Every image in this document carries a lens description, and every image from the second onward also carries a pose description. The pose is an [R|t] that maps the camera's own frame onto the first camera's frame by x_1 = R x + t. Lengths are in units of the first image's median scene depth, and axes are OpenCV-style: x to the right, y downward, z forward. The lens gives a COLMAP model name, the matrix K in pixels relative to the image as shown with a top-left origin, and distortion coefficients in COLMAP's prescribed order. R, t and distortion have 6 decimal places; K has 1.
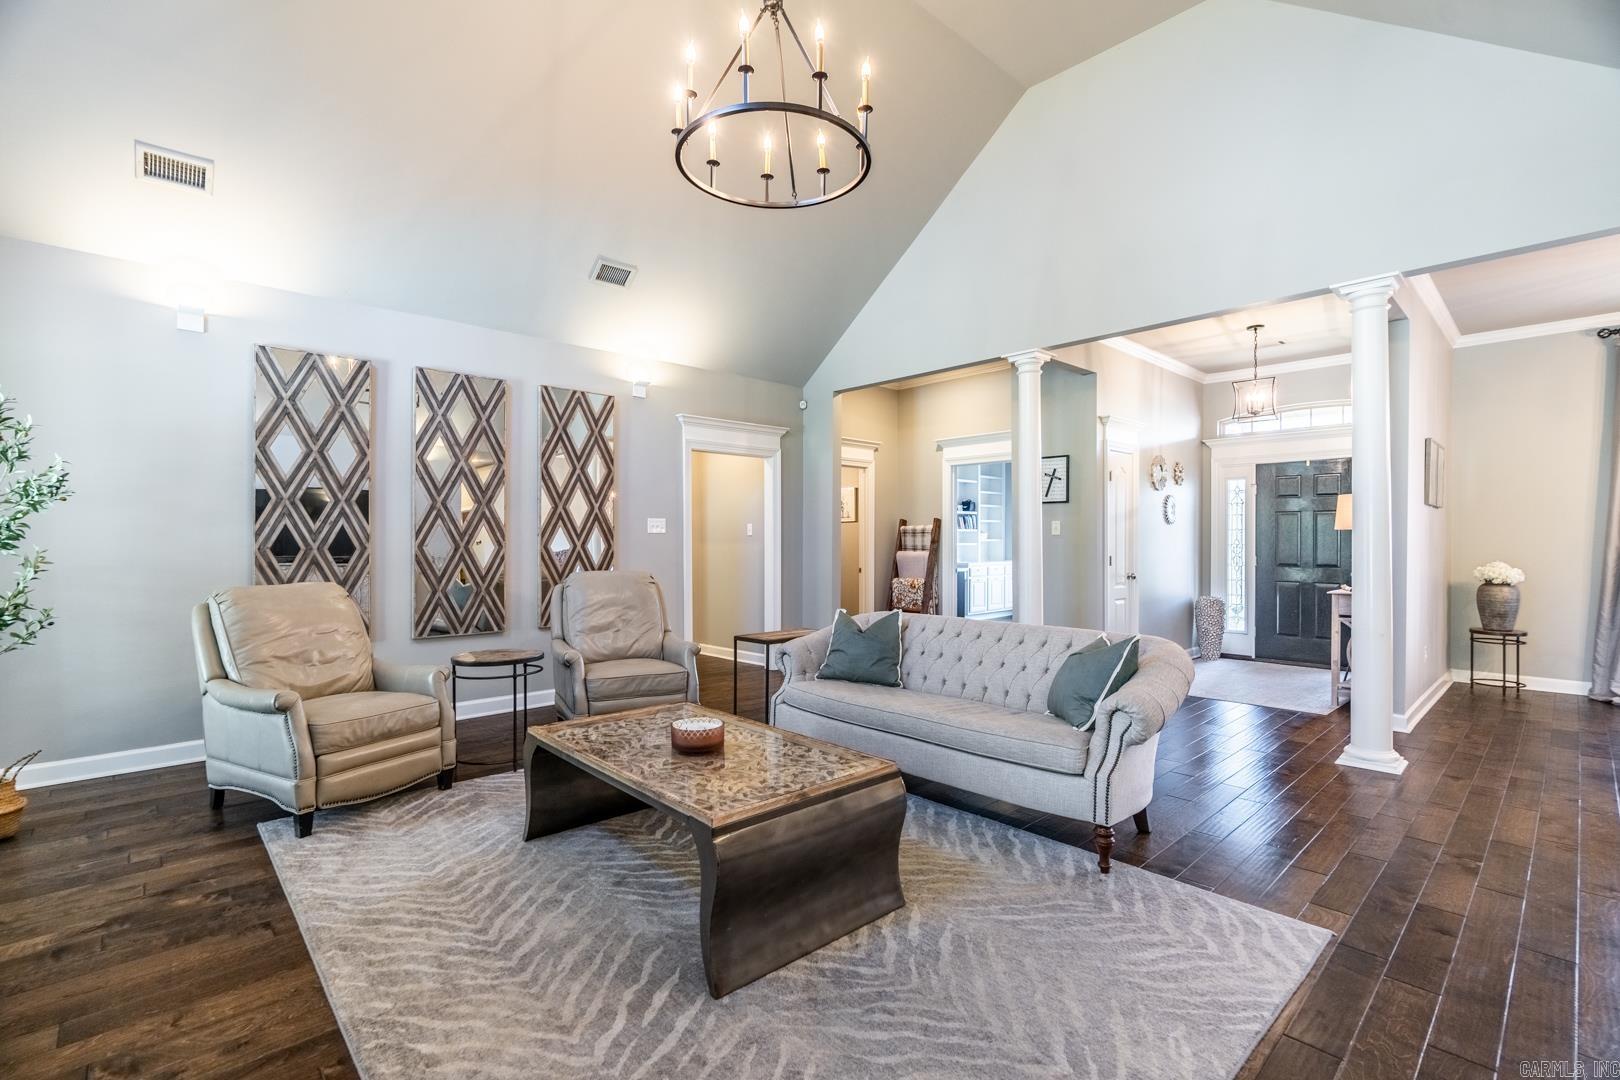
lens RADIAL K [[737.3, 0, 795.1], [0, 737.3, 545.8], [0, 0, 1]] dist [-0.013053, 0.000892]
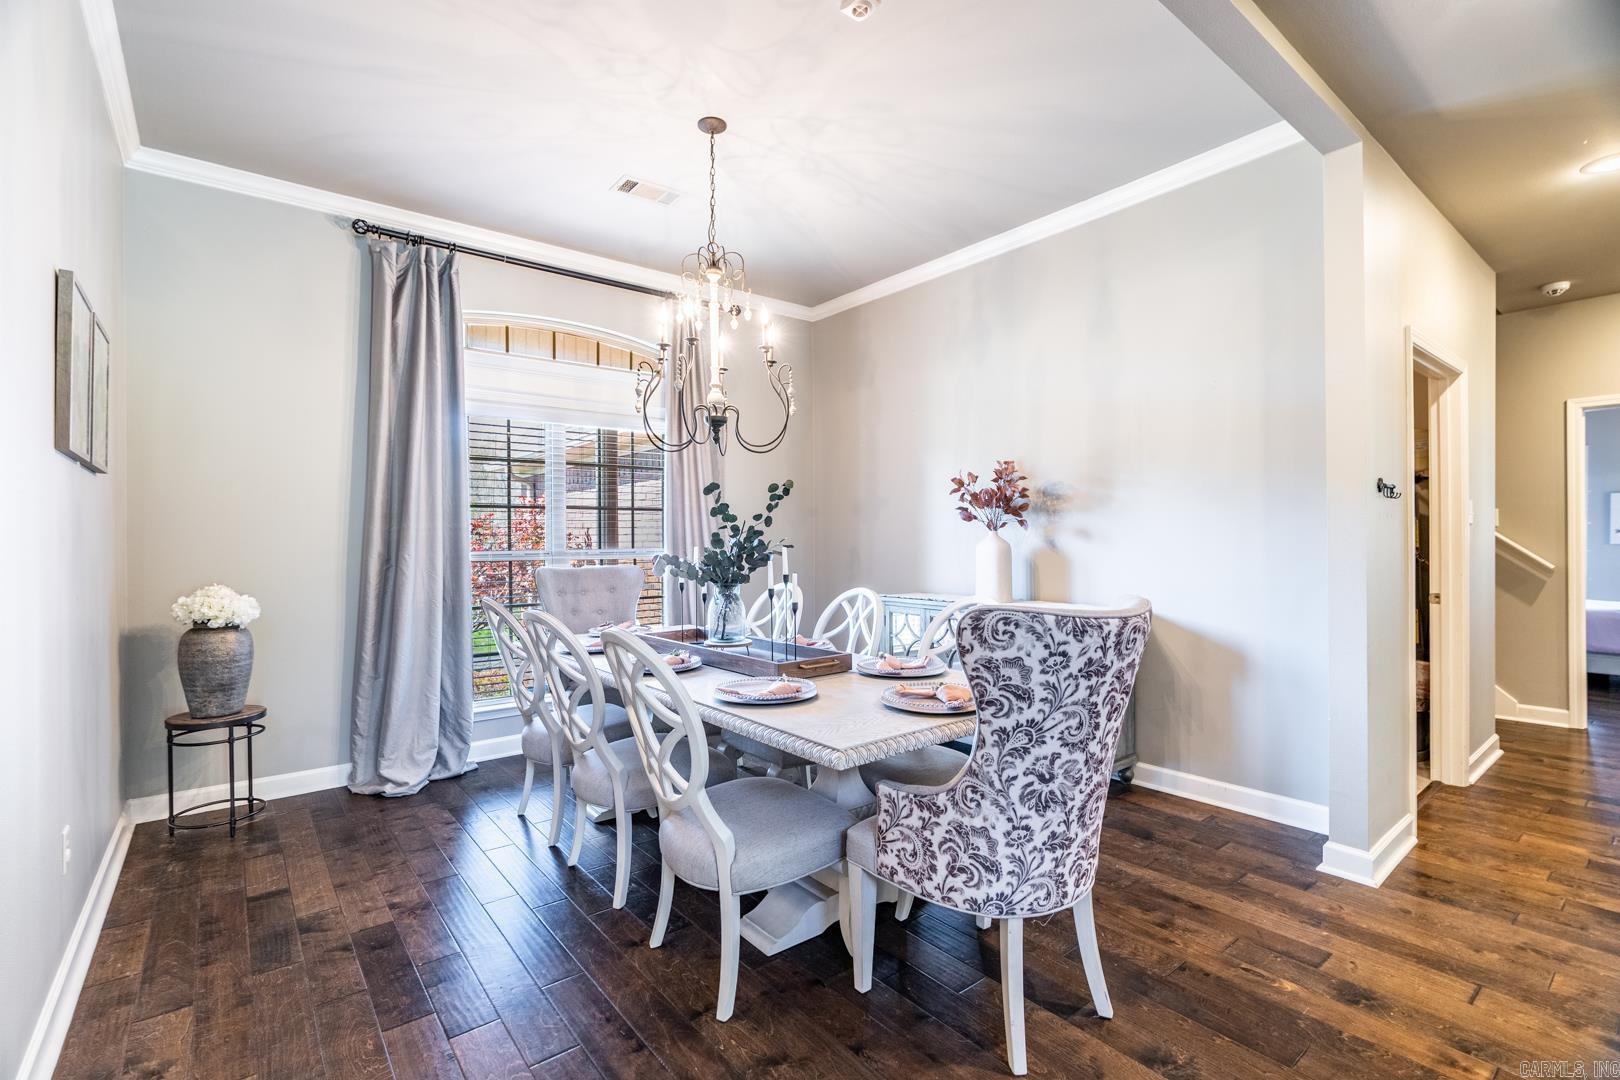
lens RADIAL K [[737.3, 0, 797.5], [0, 737.3, 543.1], [0, 0, 1]] dist [-0.013053, 0.000892]
pose [[0.088416, -0.003745, 0.996077, 0.474998], [0.014120, 0.999897, 0.002506, -0.004340], [-0.995984, 0.013843, 0.088460, 0.534550]]
